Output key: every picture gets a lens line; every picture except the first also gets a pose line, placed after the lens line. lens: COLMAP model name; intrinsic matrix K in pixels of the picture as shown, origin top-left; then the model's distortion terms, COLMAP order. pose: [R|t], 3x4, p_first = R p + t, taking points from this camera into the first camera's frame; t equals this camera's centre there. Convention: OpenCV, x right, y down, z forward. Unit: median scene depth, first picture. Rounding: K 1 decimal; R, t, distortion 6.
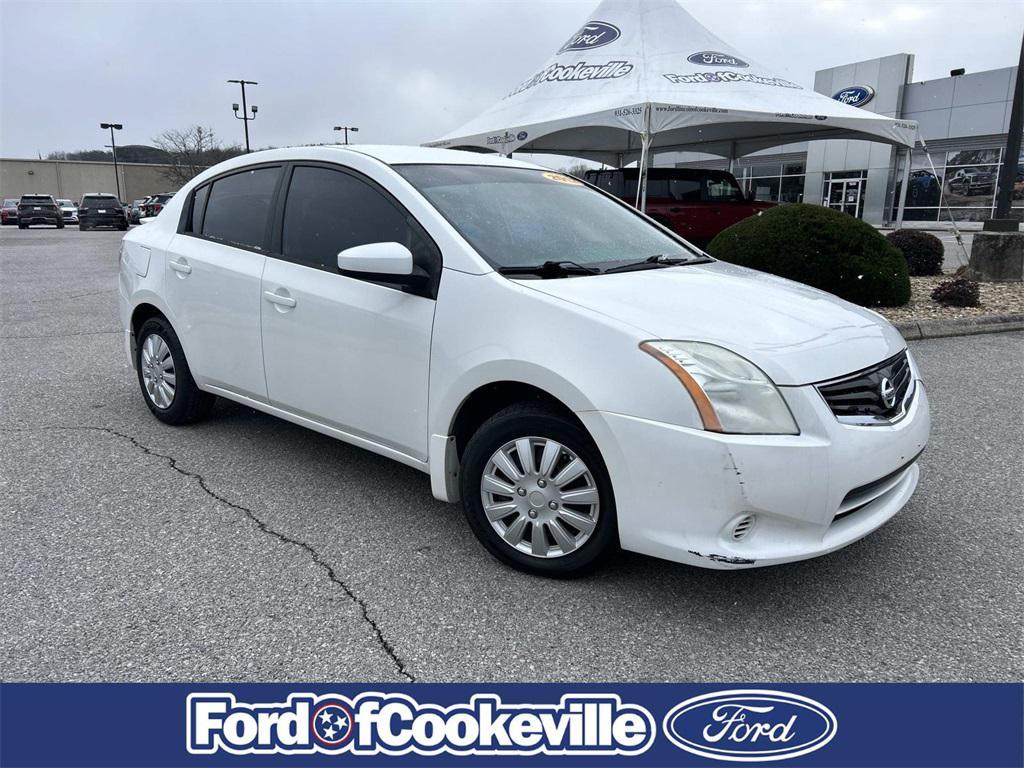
lens RADIAL K [[740.7, 0, 512.9], [0, 740.7, 383.3], [0, 0, 1]] dist [0.029575, -0.026719]
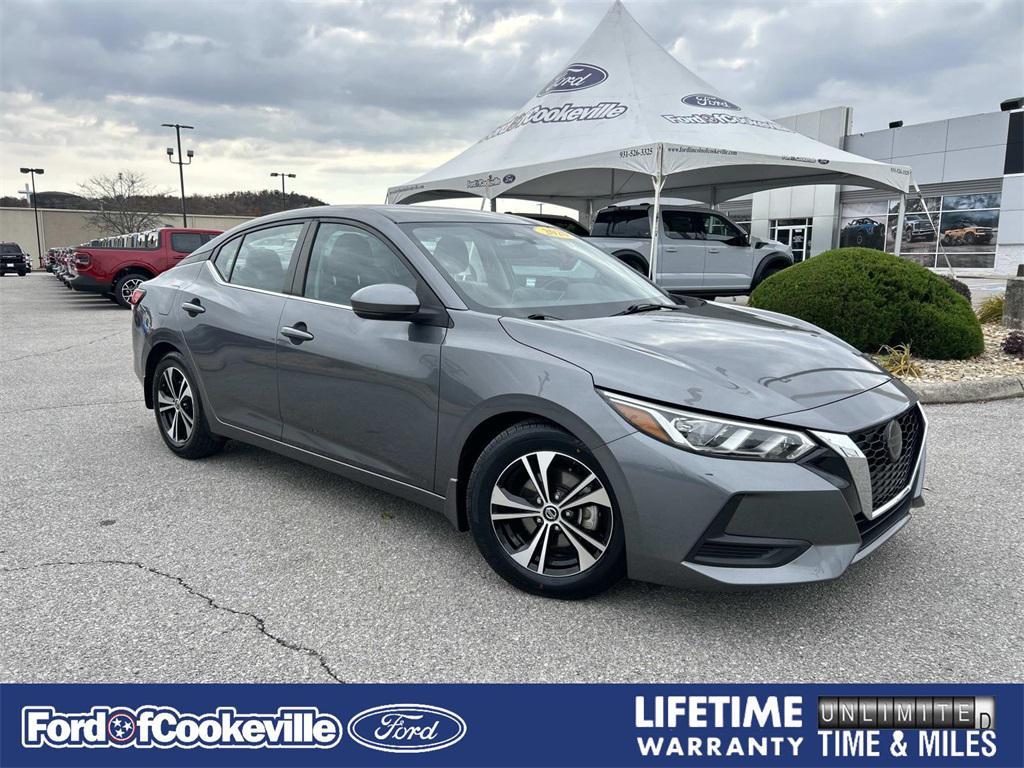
lens RADIAL K [[740.7, 0, 505.6], [0, 740.7, 383.1], [0, 0, 1]] dist [0.029575, -0.026719]
pose [[0.996443, -0.016152, 0.082711, -0.085386], [0.021133, 0.997992, -0.059708, -0.019635], [-0.081581, 0.061243, 0.994783, 0.088551]]
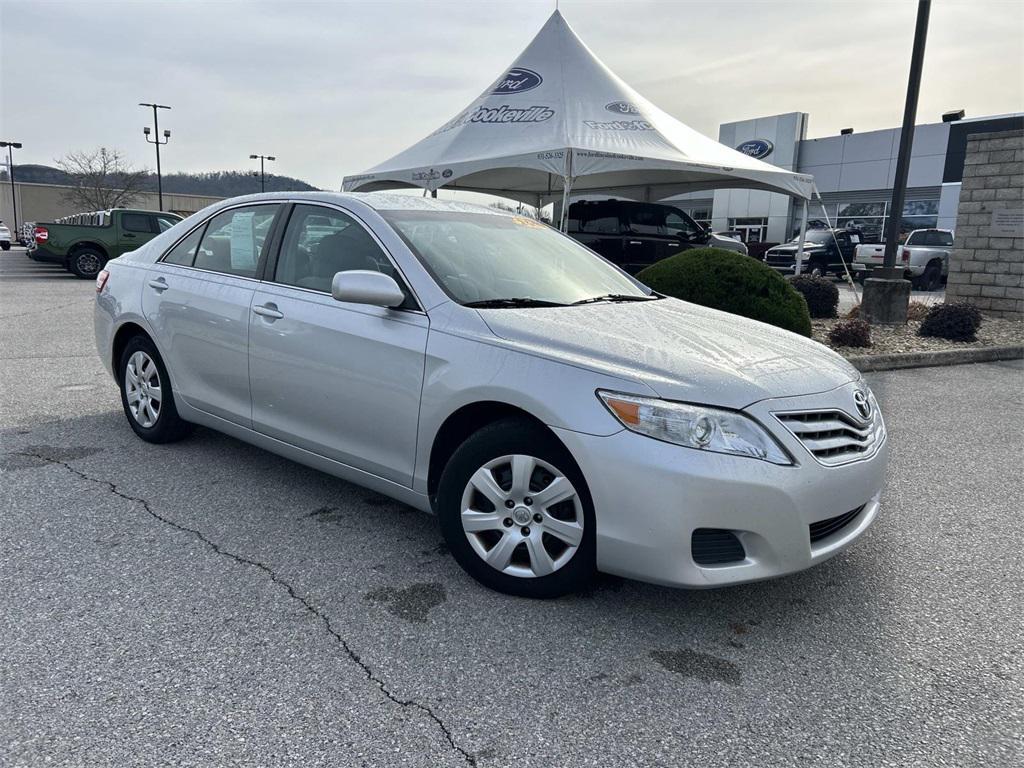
lens RADIAL K [[740.7, 0, 506.2], [0, 740.7, 385.0], [0, 0, 1]] dist [0.029575, -0.026719]
pose [[0.994420, 0.011201, 0.104895, -0.012127], [-0.006666, 0.999032, -0.043483, 0.002727], [-0.105280, 0.042541, 0.993532, -0.014892]]
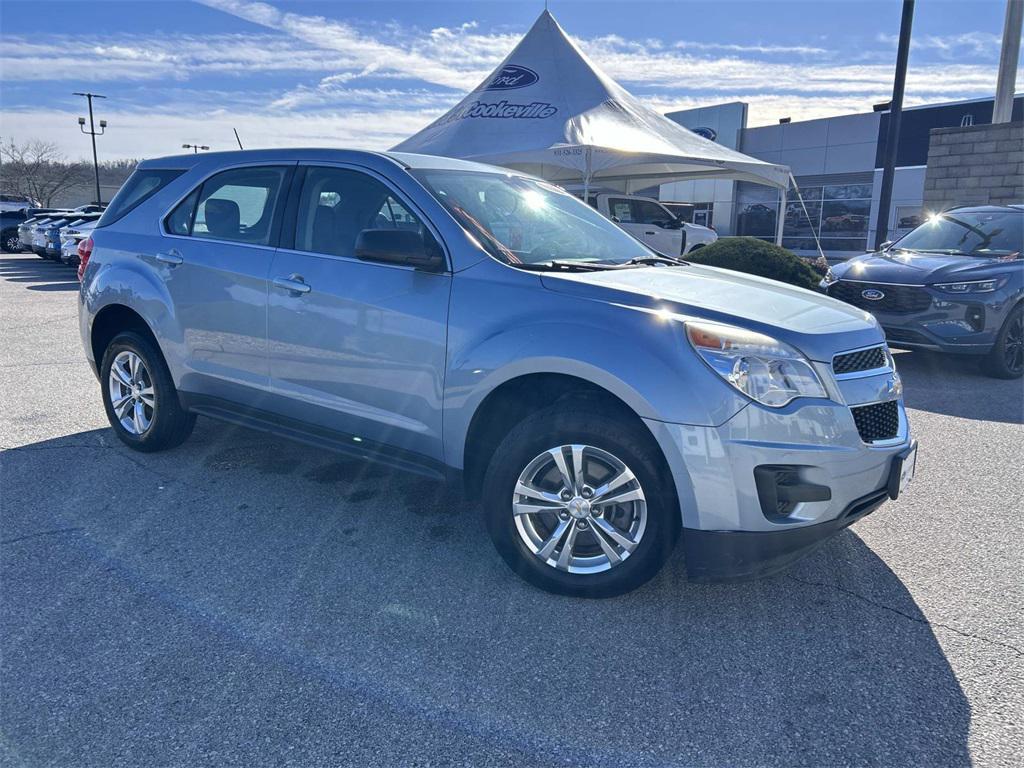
lens RADIAL K [[740.7, 0, 509.4], [0, 740.7, 377.1], [0, 0, 1]] dist [0.029575, -0.026719]
pose [[0.978828, -0.026888, 0.202911, -0.150761], [0.034499, 0.998824, -0.034067, 0.004816], [-0.201756, 0.040346, 0.978604, -0.046207]]
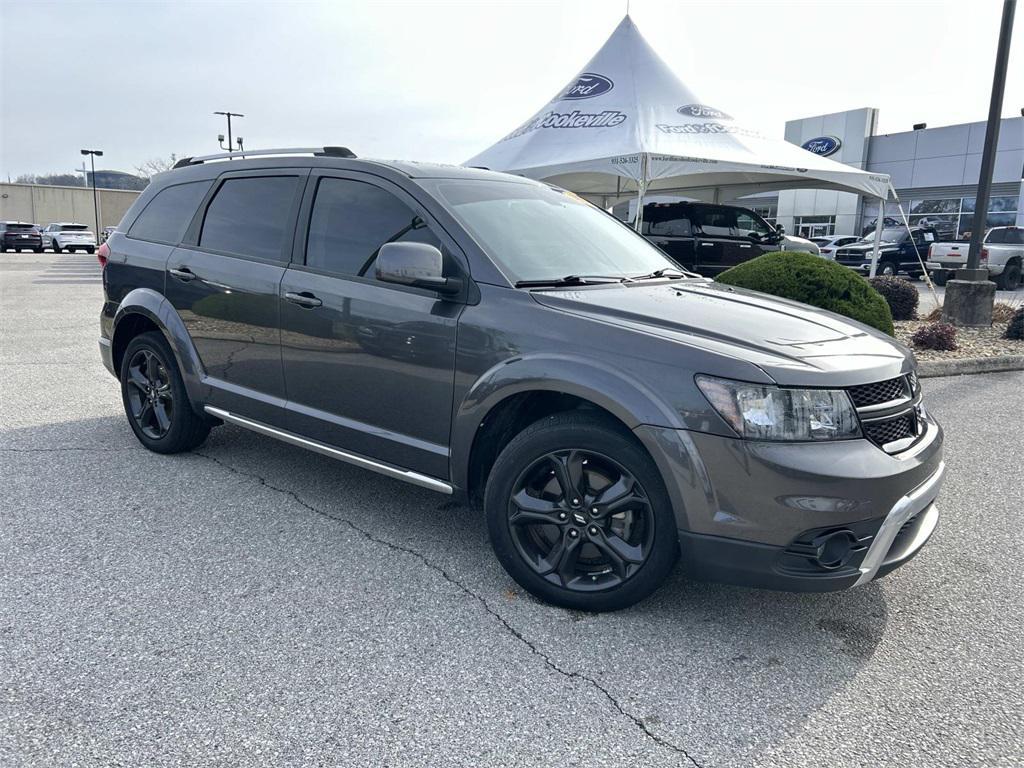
lens RADIAL K [[740.7, 0, 510.4], [0, 740.7, 380.2], [0, 0, 1]] dist [0.029575, -0.026719]
pose [[0.999156, 0.016624, 0.037549, -0.039894], [-0.014820, 0.998746, -0.047826, 0.001614], [-0.038297, 0.047229, 0.998150, -0.034691]]
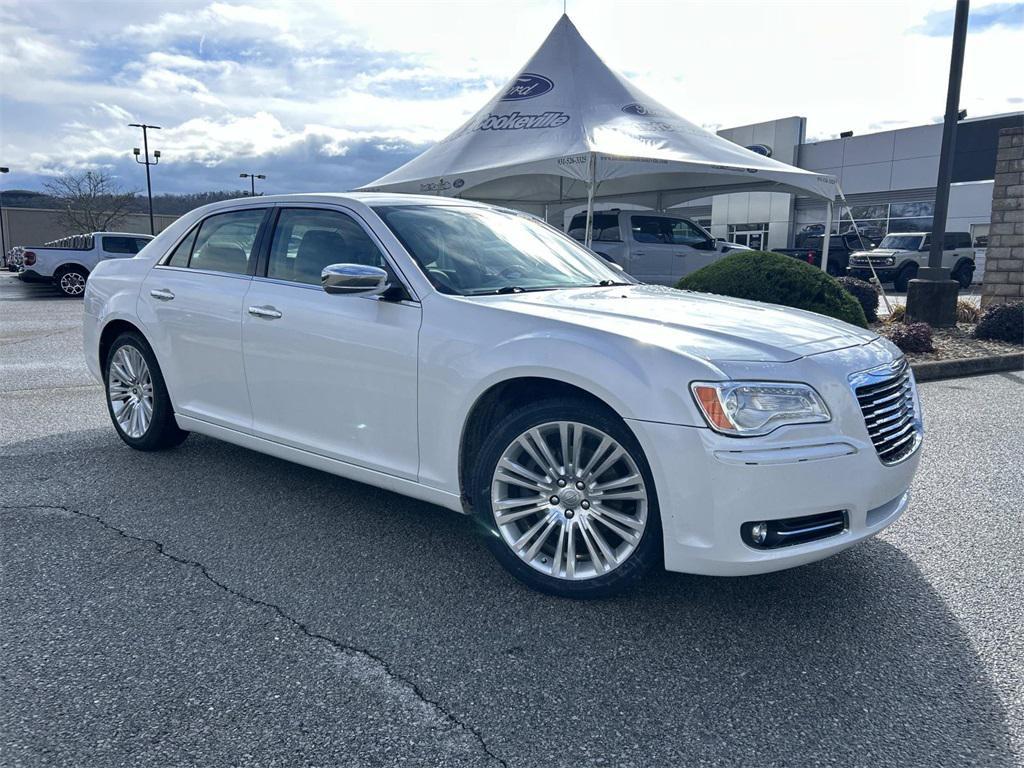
lens RADIAL K [[740.7, 0, 504.1], [0, 740.7, 386.2], [0, 0, 1]] dist [0.029575, -0.026719]
pose [[0.993432, -0.014048, 0.113559, -0.049584], [0.020886, 0.998025, -0.059247, -0.004620], [-0.112503, 0.061229, 0.991763, 0.036100]]
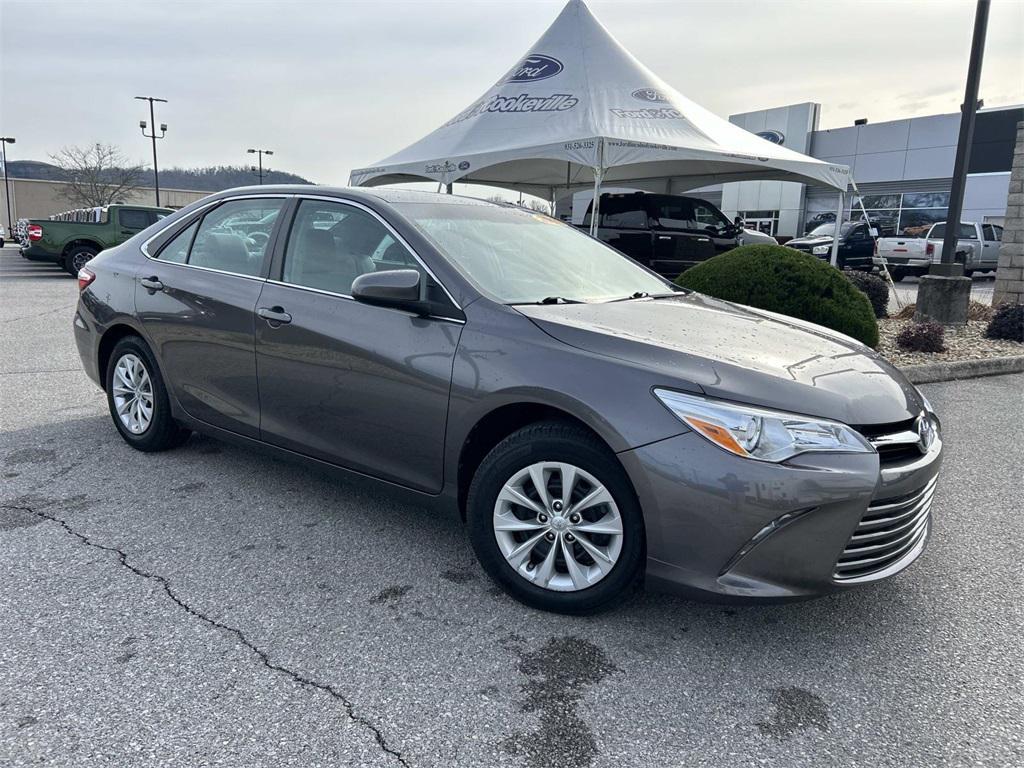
lens RADIAL K [[740.7, 0, 506.8], [0, 740.7, 380.6], [0, 0, 1]] dist [0.029575, -0.026719]
pose [[0.993970, 0.005377, 0.109520, -0.041959], [-0.000832, 0.999138, -0.041501, -0.014288], [-0.109649, 0.041160, 0.993118, 0.049124]]
